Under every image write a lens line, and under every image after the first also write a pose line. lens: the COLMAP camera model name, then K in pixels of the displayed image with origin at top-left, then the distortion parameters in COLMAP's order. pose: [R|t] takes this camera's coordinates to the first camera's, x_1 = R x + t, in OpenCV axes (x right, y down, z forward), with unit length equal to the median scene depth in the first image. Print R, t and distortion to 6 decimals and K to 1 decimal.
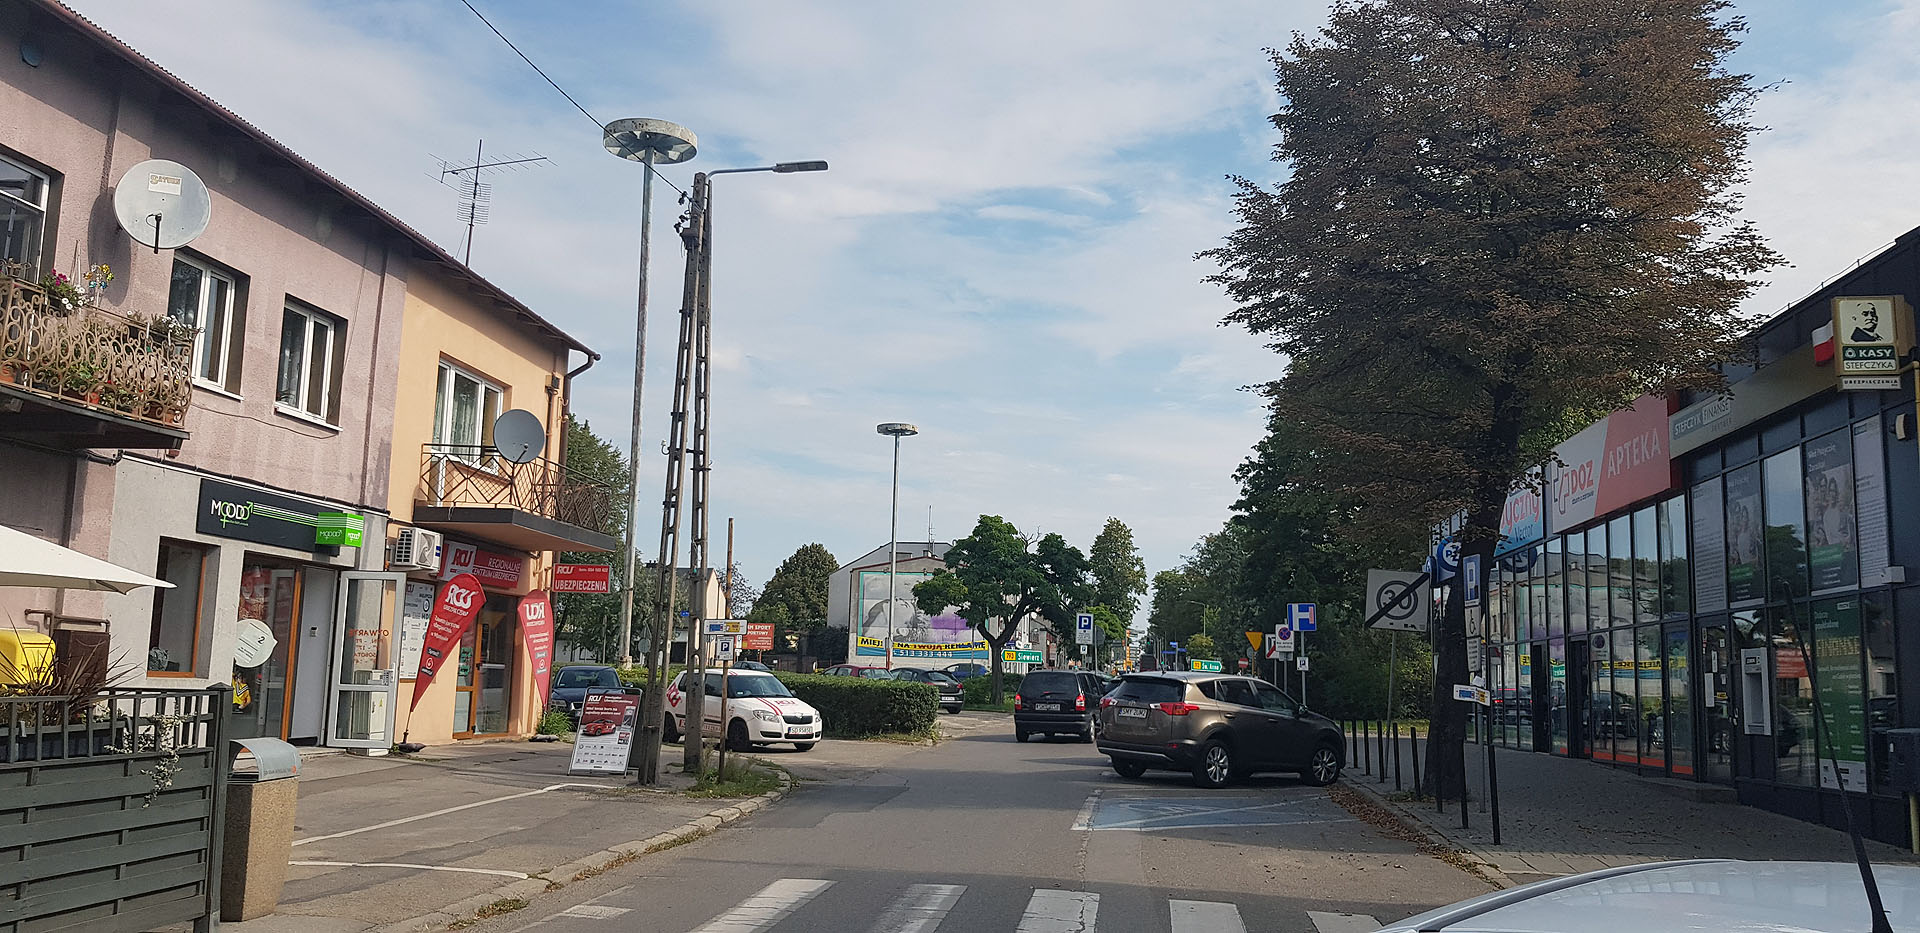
lens RADIAL K [[1456.5, 0, 954.9], [0, 1456.5, 499.5], [0, 0, 1]] dist [0.099007, 0.000067]
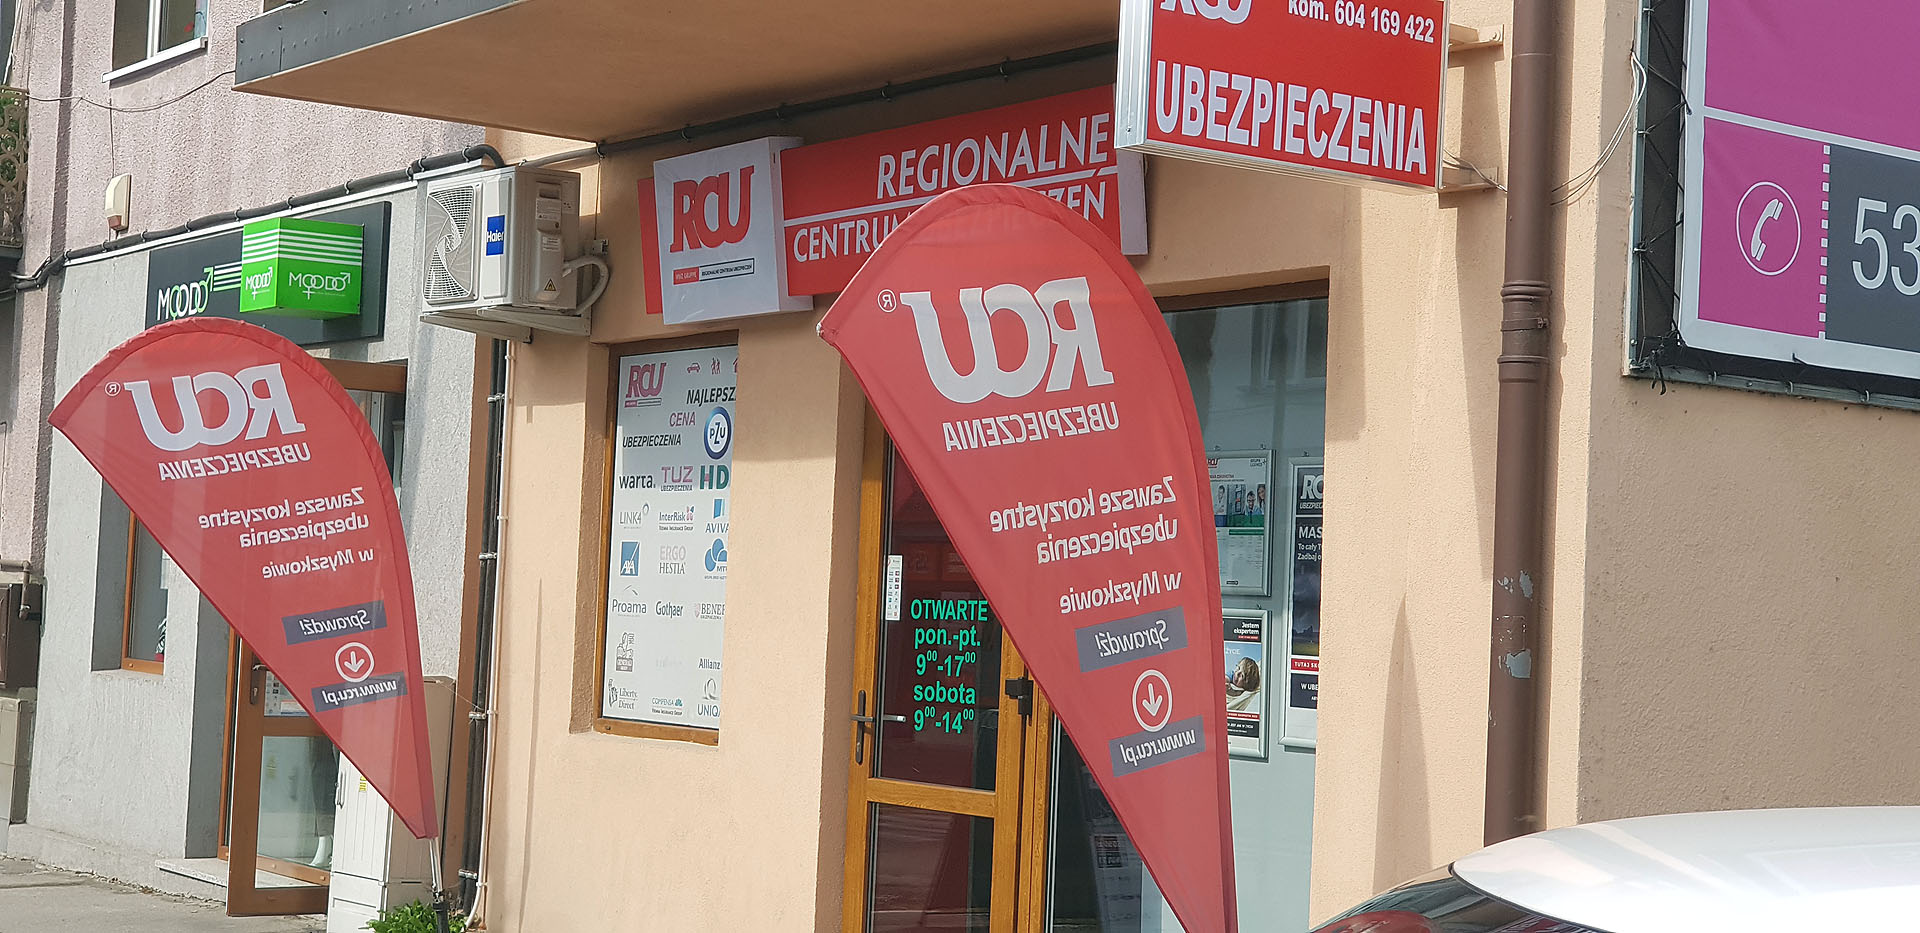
lens RADIAL K [[2863.6, 0, 960.0], [0, 2863.6, 466.5], [0, 0, 1]] dist [0.003337, -0.014636]
pose [[-0.728699, -0.099109, -0.677625, -0.082121], [0.021980, 0.985578, -0.167786, 0.201897], [0.684481, -0.137159, -0.716012, 1.746025]]
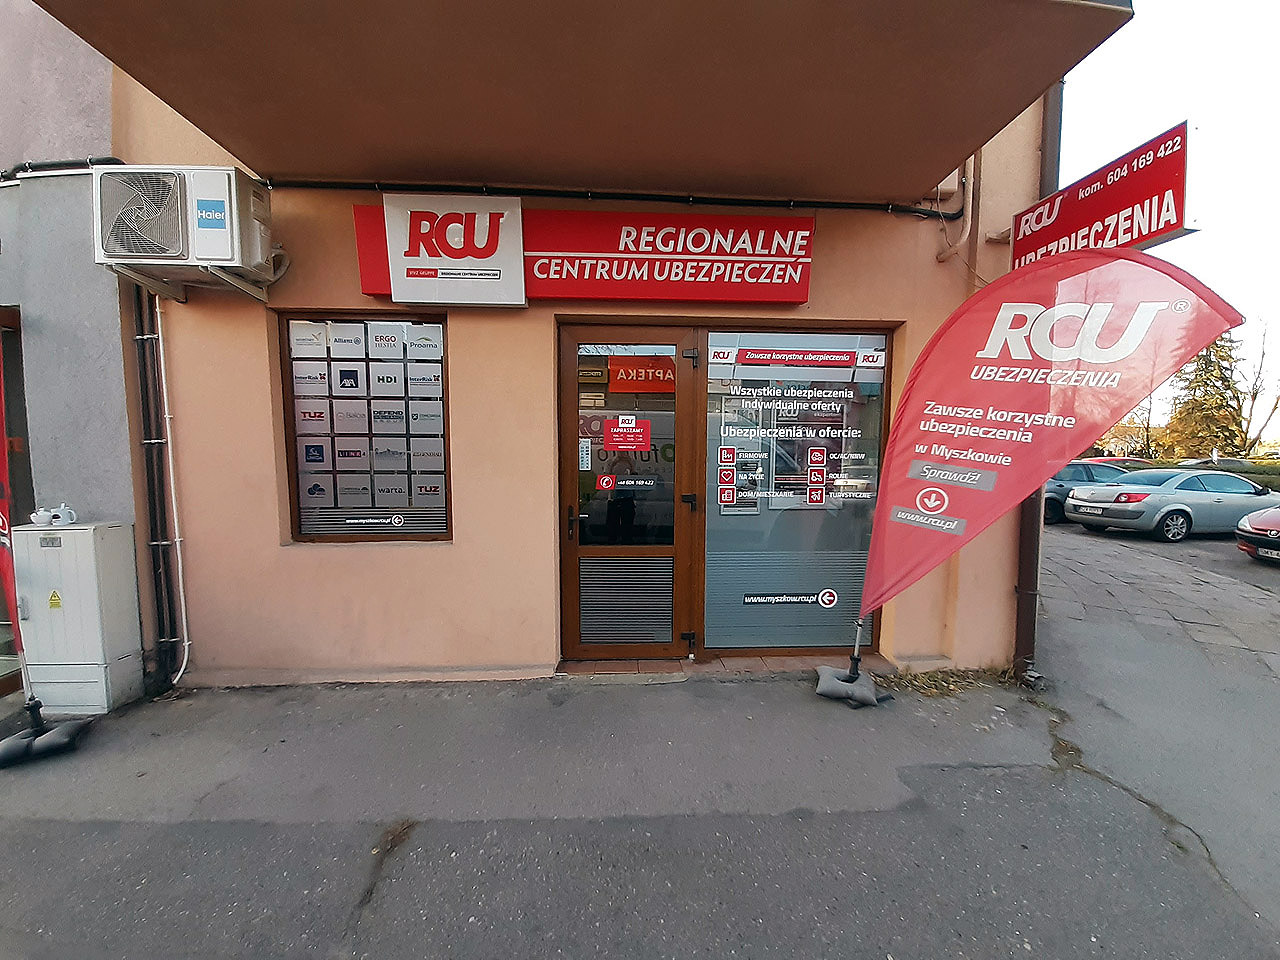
lens RADIAL K [[505.1, 0, 644.0], [0, 505.1, 499.9], [0, 0, 1]] dist [0.015822, -0.011335]
pose [[0.171914, 0.060623, -0.983245, -0.246422], [0.126562, 0.988474, 0.083074, 0.135624], [0.976948, -0.138723, 0.162260, 1.324114]]
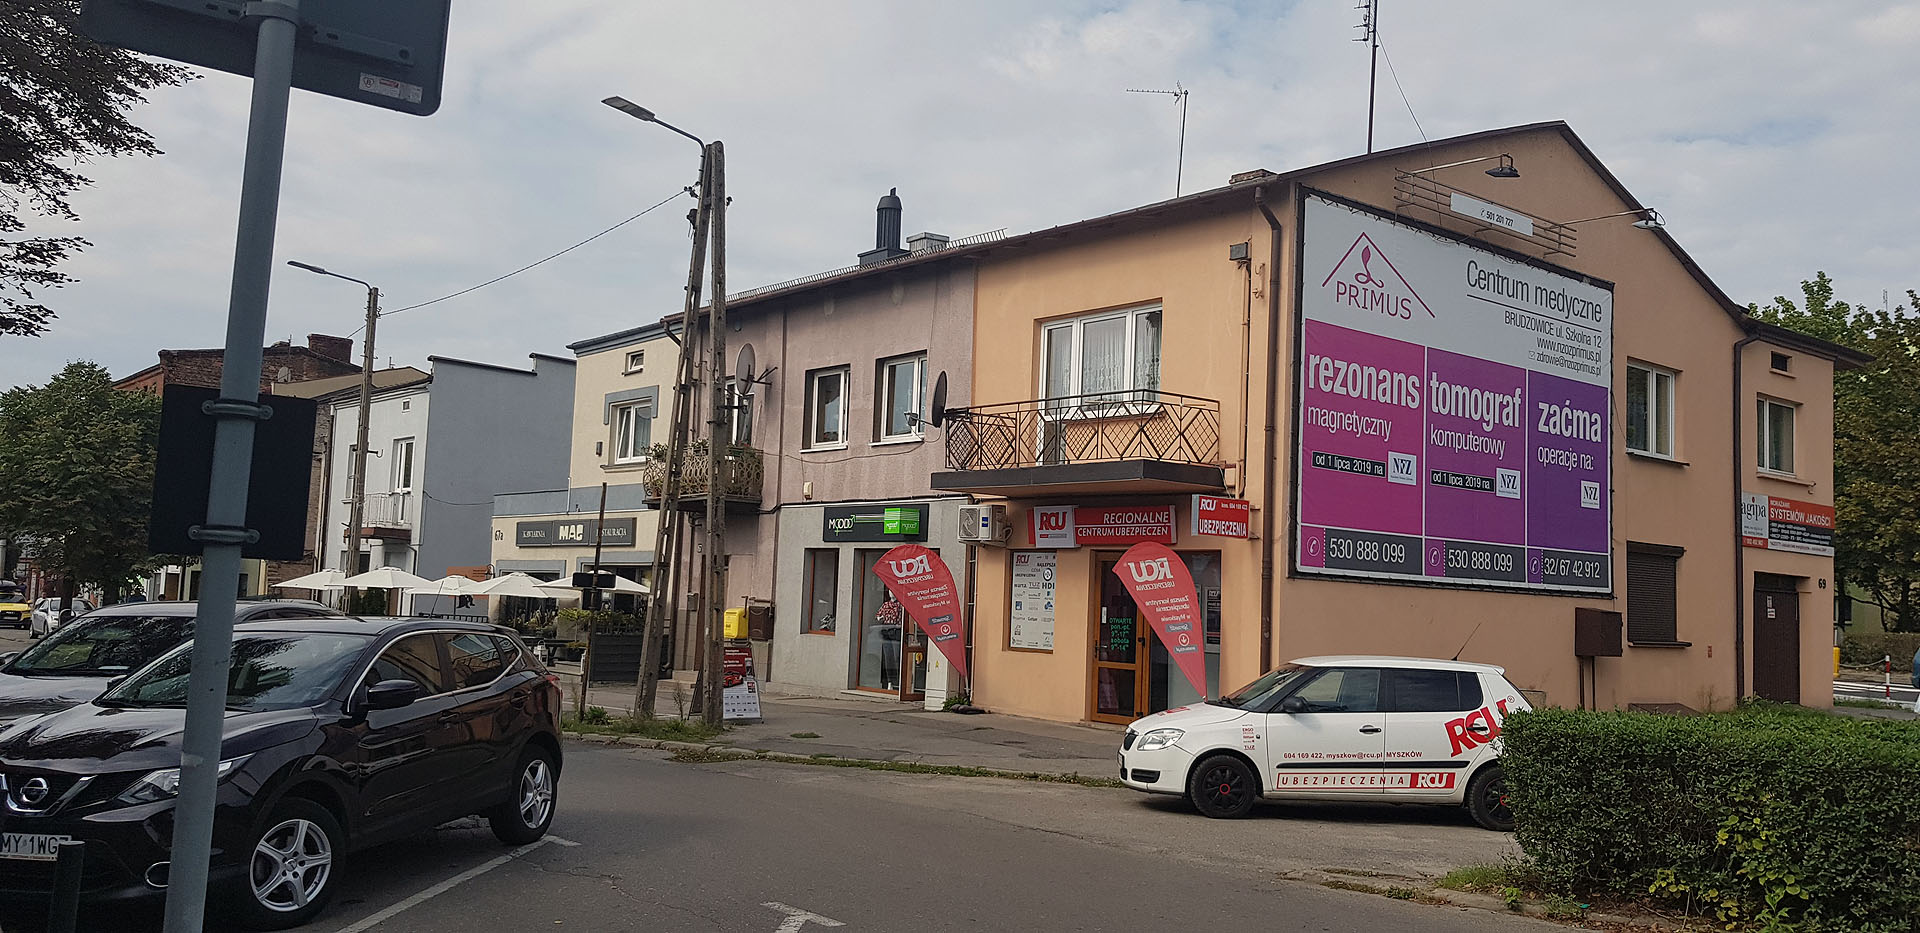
lens RADIAL K [[1518.0, 0, 960.0], [0, 1518.0, 466.5], [0, 0, 1]] dist [0.000063, -0.000449]
pose [[-0.685630, -0.123330, -0.717426, 0.518737], [0.032047, 0.979475, -0.199004, 0.253839], [0.727244, -0.159434, -0.667605, 2.086444]]
